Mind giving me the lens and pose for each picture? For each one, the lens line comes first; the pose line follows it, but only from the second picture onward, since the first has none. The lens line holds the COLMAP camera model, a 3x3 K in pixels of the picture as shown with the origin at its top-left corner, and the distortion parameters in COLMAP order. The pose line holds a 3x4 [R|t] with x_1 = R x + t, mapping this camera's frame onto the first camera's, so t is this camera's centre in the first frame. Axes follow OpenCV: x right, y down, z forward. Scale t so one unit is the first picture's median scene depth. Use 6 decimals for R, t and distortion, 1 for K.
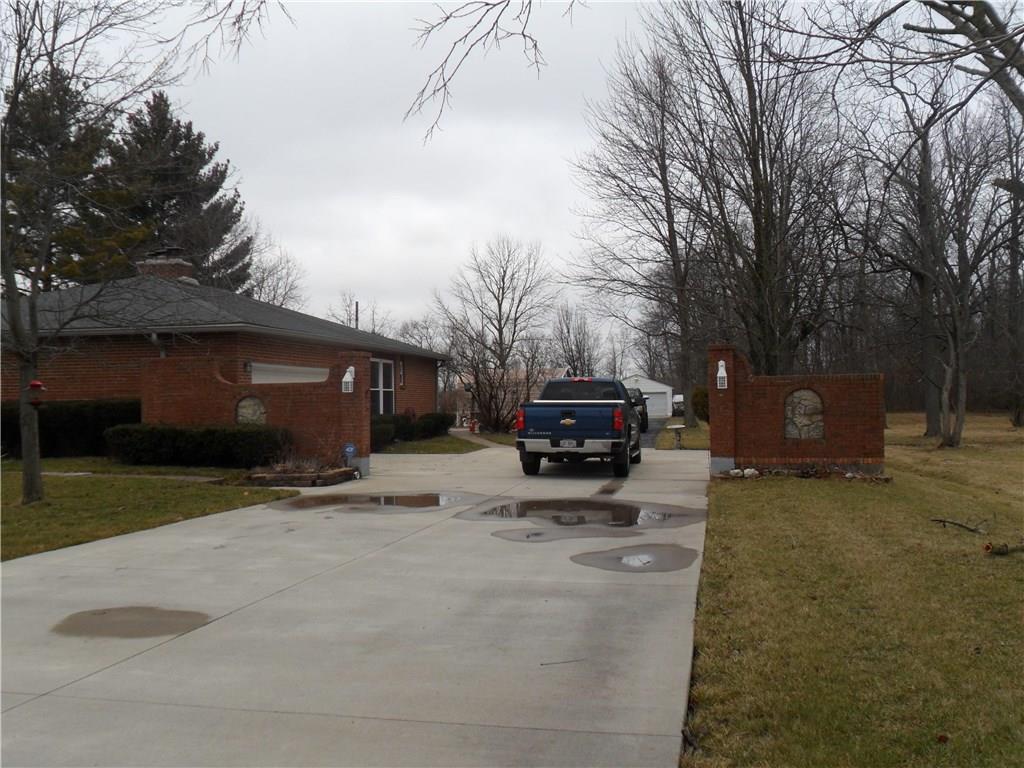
lens RADIAL K [[970.4, 0, 516.3], [0, 970.4, 384.0], [0, 0, 1]] dist [-0.003107, 0.000000]
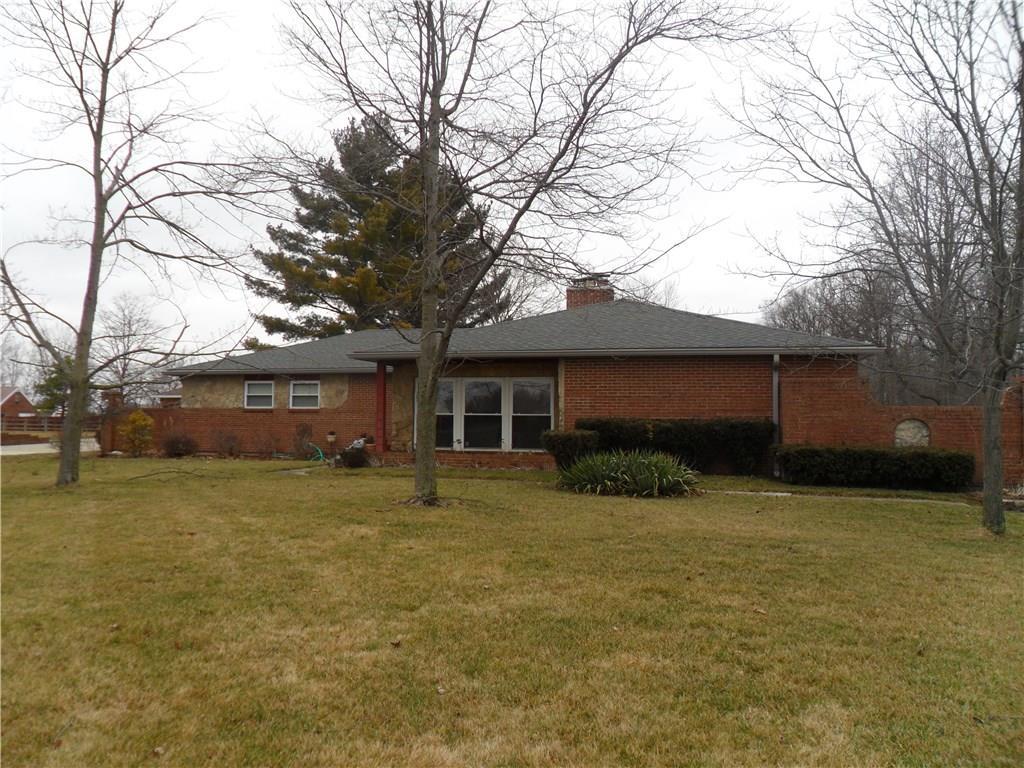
lens RADIAL K [[832.5, 0, 515.7], [0, 832.5, 386.8], [0, 0, 1]] dist [-0.035057, 0.026691]
pose [[0.999594, 0.020000, -0.020278, -0.648944], [-0.020472, 0.999518, -0.023345, 0.007521], [0.019801, 0.023750, 0.999522, 0.135752]]
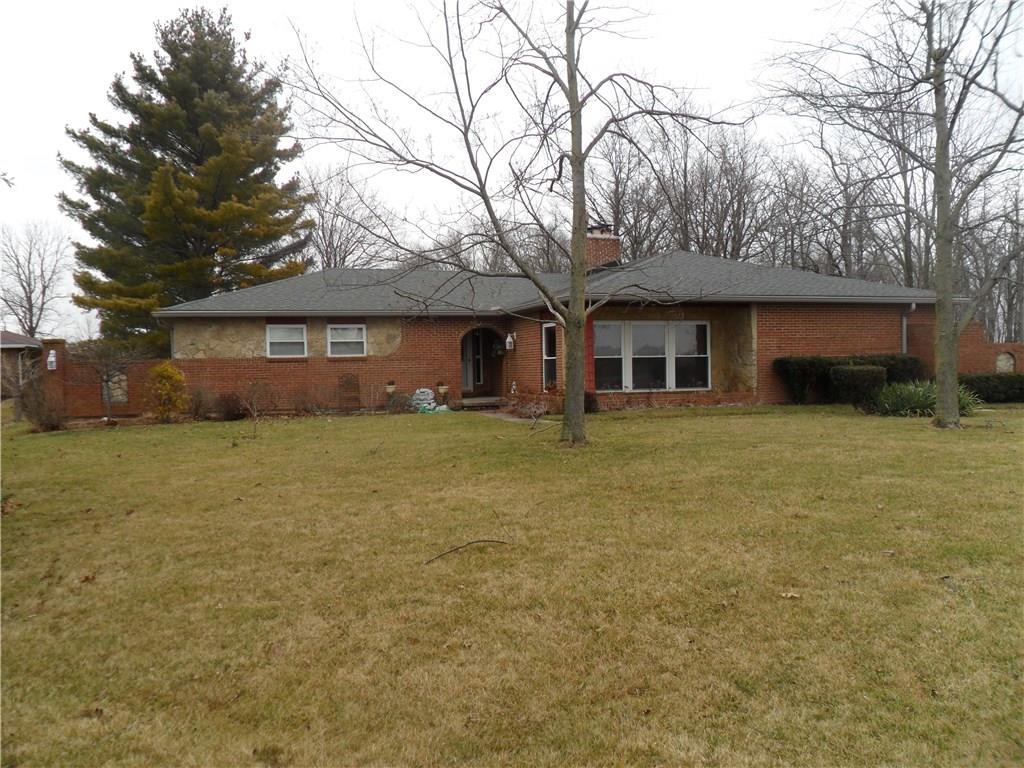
lens RADIAL K [[832.5, 0, 510.4], [0, 832.5, 384.7], [0, 0, 1]] dist [-0.035057, 0.026691]
pose [[0.859083, -0.014526, 0.511630, -1.434979], [-0.000567, 0.999570, 0.029331, 0.023841], [-0.511835, -0.025488, 0.858705, 0.348346]]
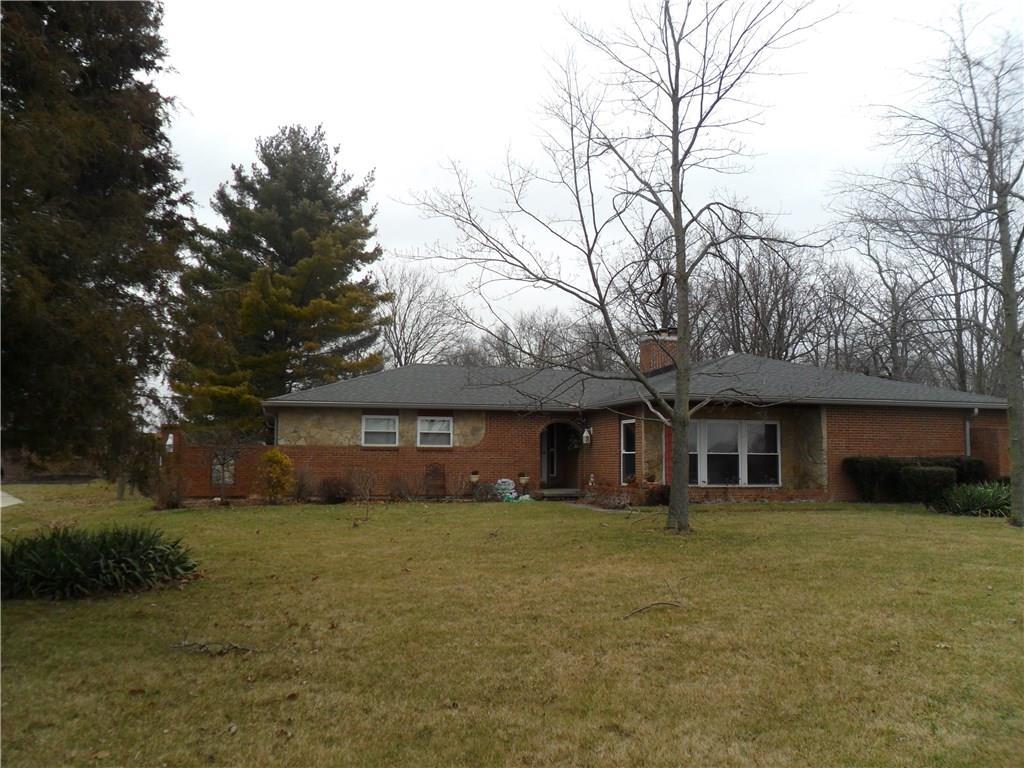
lens RADIAL K [[832.5, 0, 507.0], [0, 832.5, 380.7], [0, 0, 1]] dist [-0.035057, 0.026691]
pose [[0.880641, 0.062333, 0.469665, -1.532745], [-0.024438, 0.995964, -0.086360, 0.025169], [-0.473153, 0.064575, 0.878611, 0.315271]]
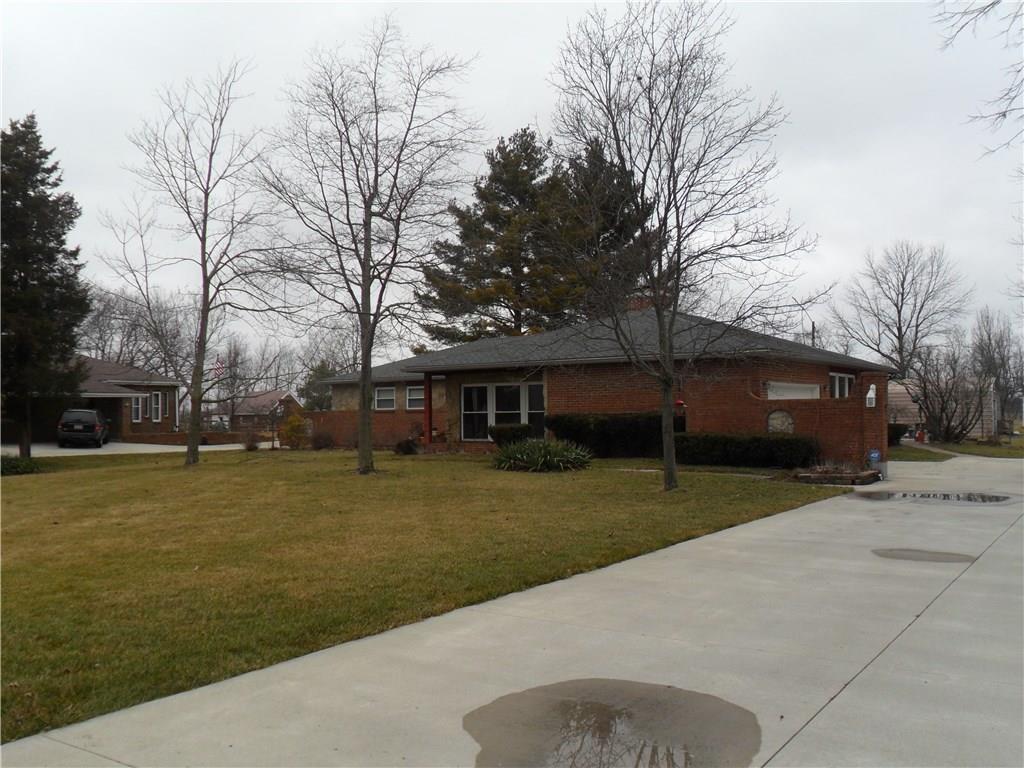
lens RADIAL K [[970.4, 0, 506.5], [0, 970.4, 385.8], [0, 0, 1]] dist [-0.003107, 0.000000]
pose [[0.929660, -0.010975, -0.368255, -0.141486], [0.008155, 0.999924, -0.009211, -0.008818], [0.368328, 0.005560, 0.929679, -0.241985]]
